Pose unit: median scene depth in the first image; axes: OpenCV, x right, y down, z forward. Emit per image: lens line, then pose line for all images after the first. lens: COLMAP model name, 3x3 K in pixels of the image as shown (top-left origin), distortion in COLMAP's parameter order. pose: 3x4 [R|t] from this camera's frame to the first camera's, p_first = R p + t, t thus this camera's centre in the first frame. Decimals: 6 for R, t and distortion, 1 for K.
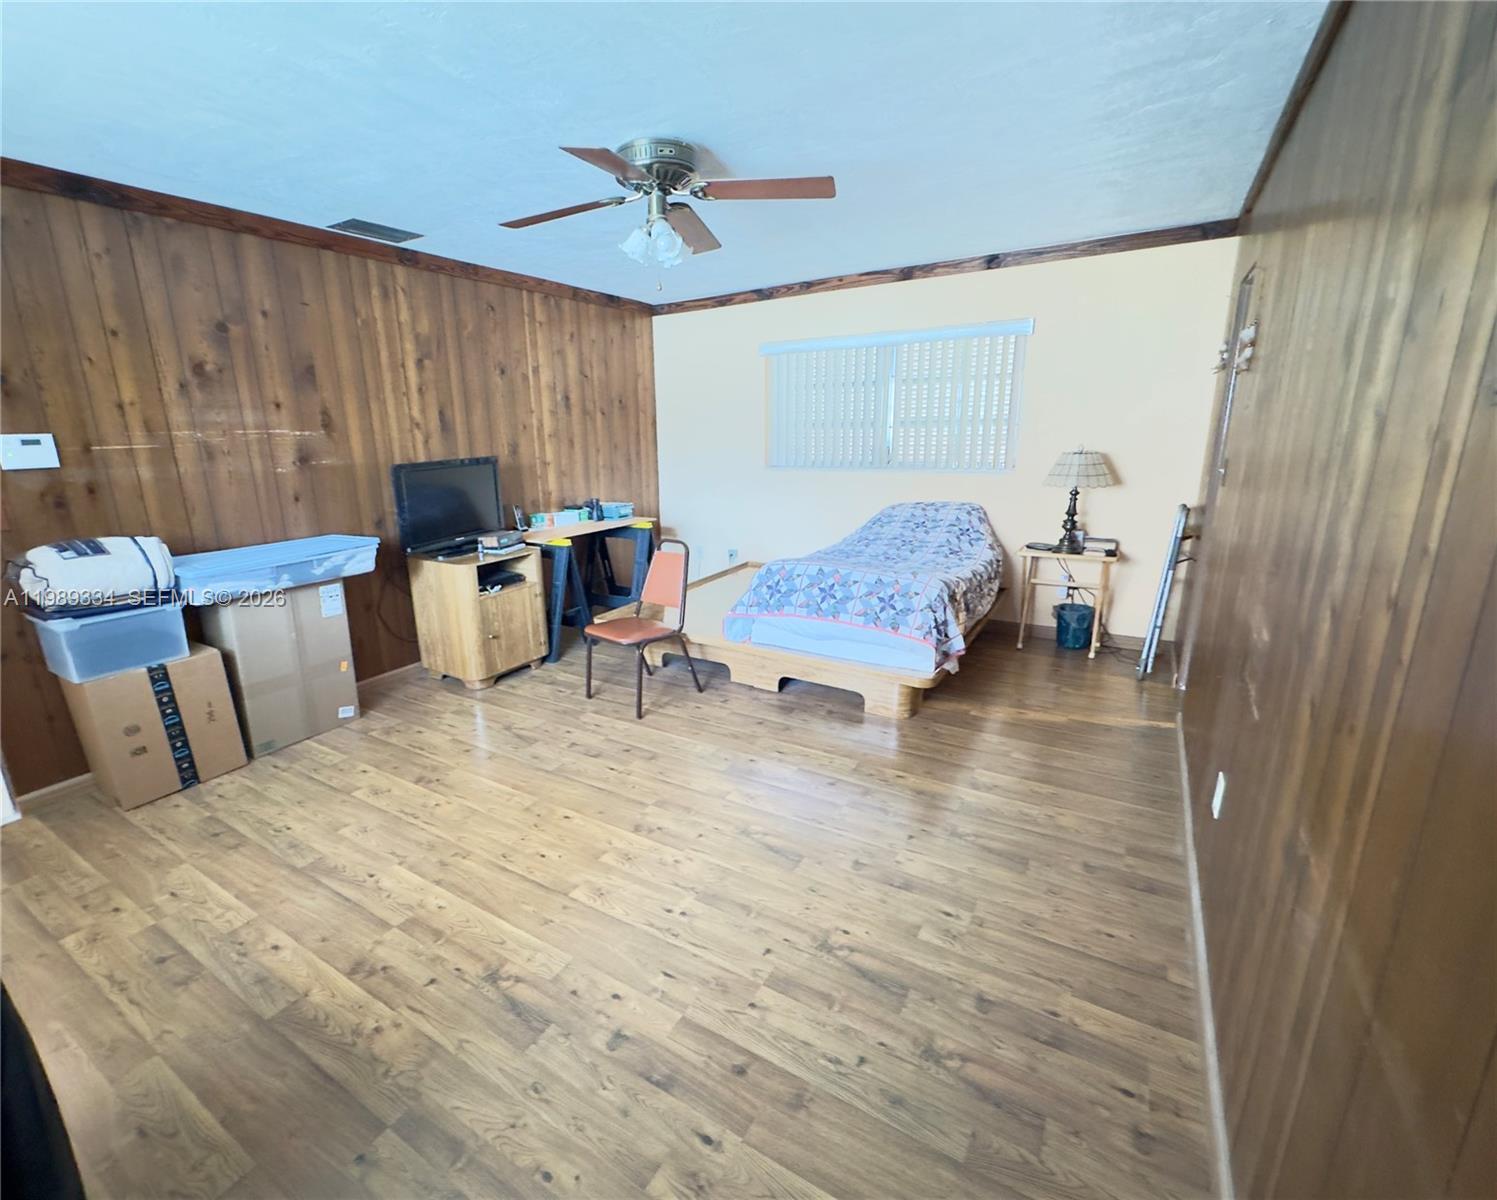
lens RADIAL K [[679.2, 0, 694.5], [0, 679.2, 608.2], [0, 0, 1]] dist [0.000715, -0.000135]
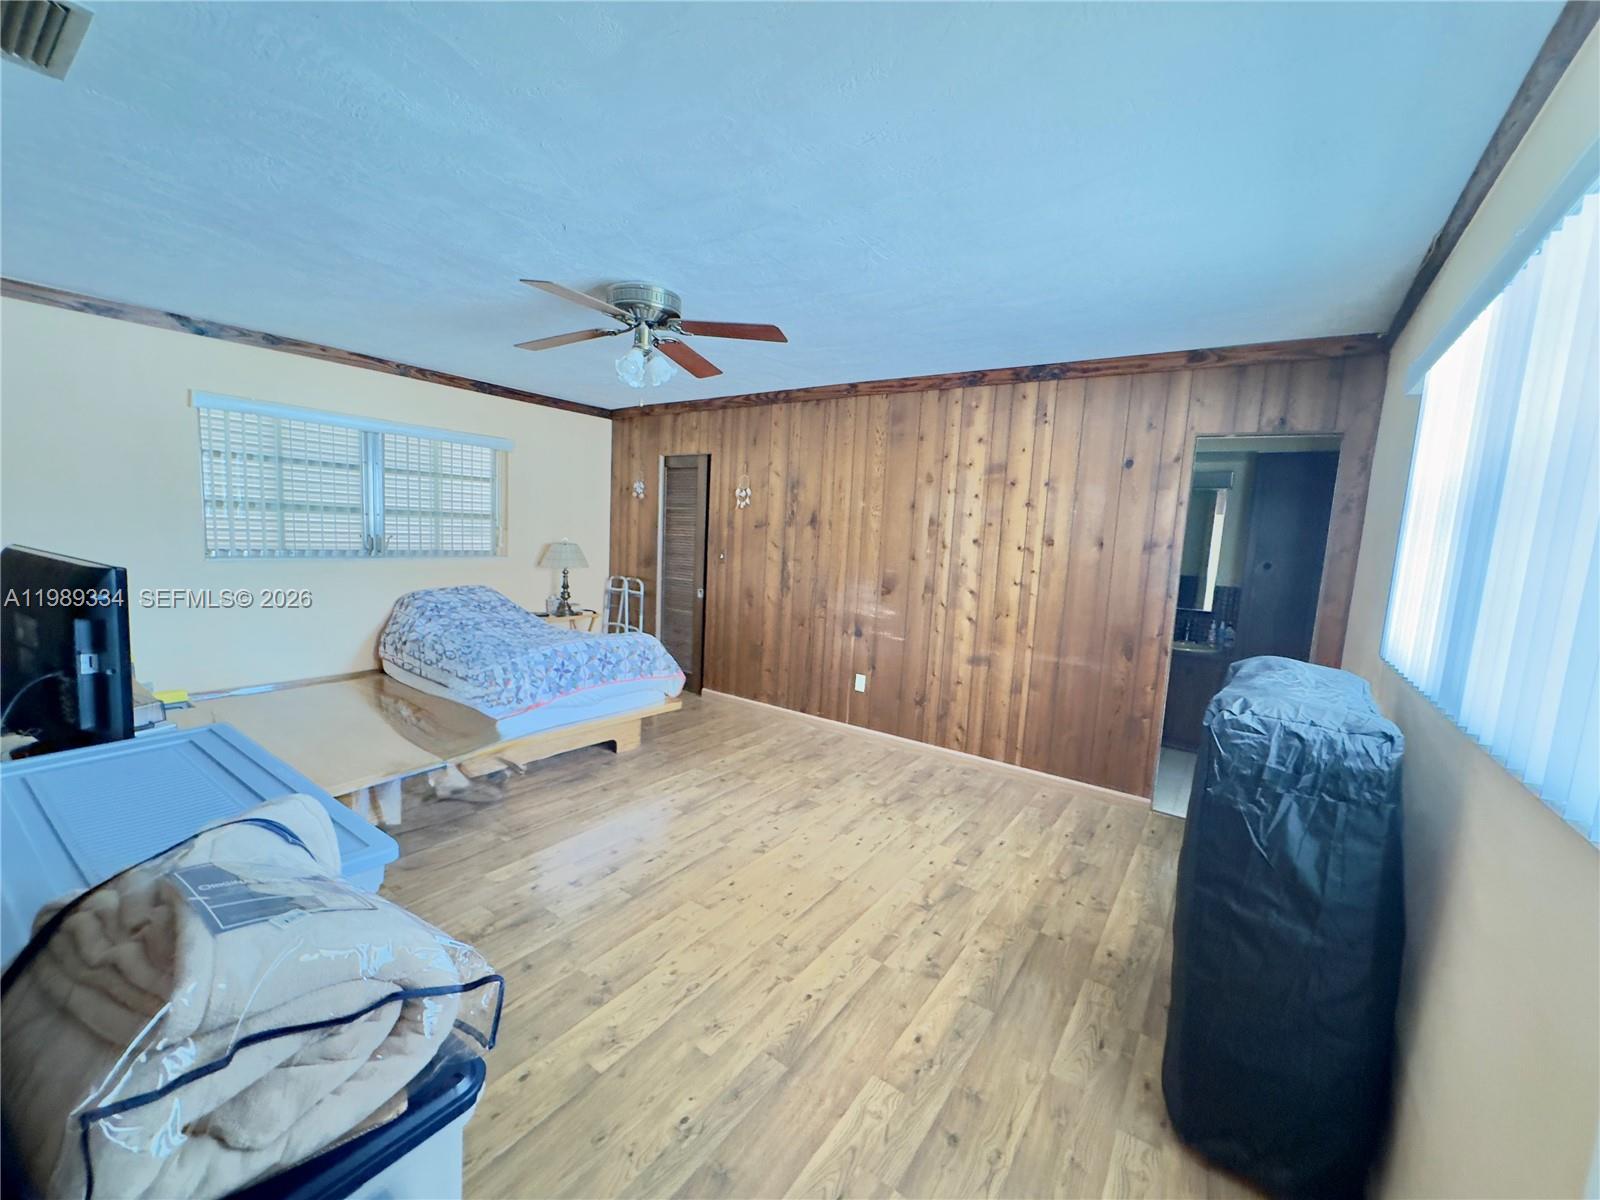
lens RADIAL K [[641.3, 0, 798.6], [0, 641.3, 599.9], [0, 0, 1]] dist [0.000430, 0.000278]
pose [[0.038115, -0.081772, 0.995922, -1.493507], [0.204751, 0.976139, 0.072312, -0.230393], [-0.978072, 0.201159, 0.053949, 0.982722]]
